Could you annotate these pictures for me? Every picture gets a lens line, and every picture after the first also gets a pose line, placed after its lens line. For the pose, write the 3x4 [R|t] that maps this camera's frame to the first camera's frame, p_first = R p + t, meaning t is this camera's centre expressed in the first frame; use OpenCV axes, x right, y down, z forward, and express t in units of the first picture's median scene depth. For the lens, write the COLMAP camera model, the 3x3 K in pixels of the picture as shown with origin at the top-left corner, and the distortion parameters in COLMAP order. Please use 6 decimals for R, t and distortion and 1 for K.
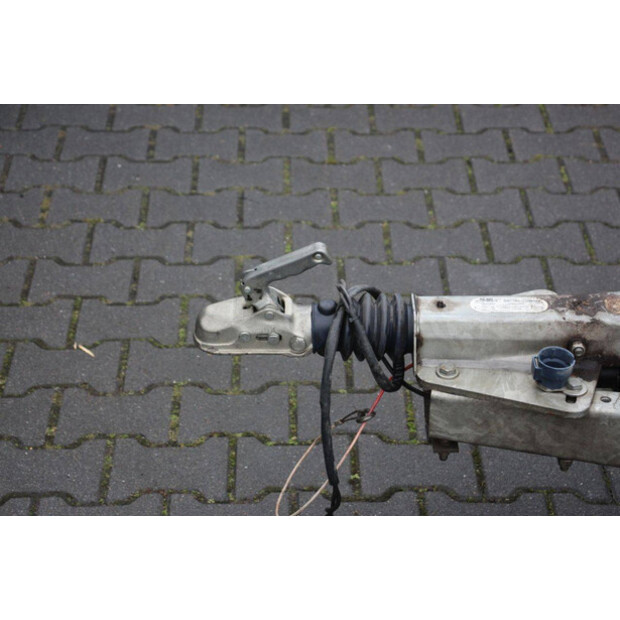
lens RADIAL K [[1464.6, 0, 310.0], [0, 1464.6, 310.0], [0, 0, 1]] dist [0.455136, 0.181814]
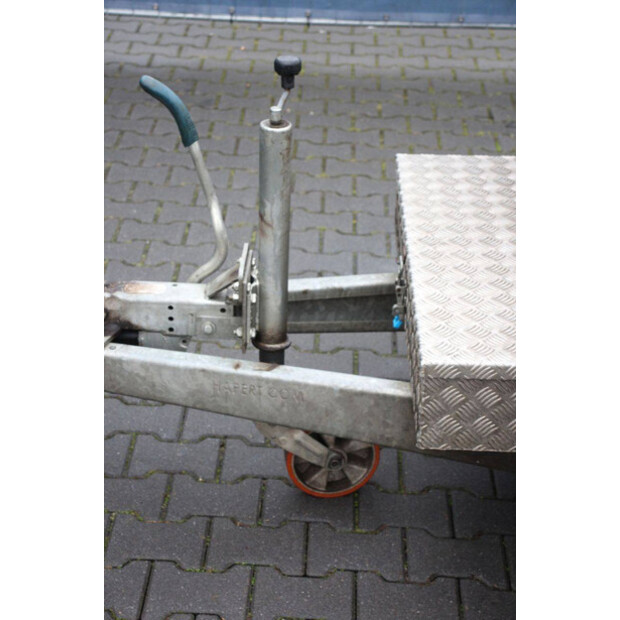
lens RADIAL K [[1316.1, 0, 310.0], [0, 1316.1, 310.0], [0, 0, 1]] dist [0.323135, 0.117981]
pose [[0.998263, 0.046777, -0.035824, 0.430313], [-0.049681, 0.995141, -0.085003, 0.122234], [0.031674, 0.086635, 0.995737, -0.317027]]
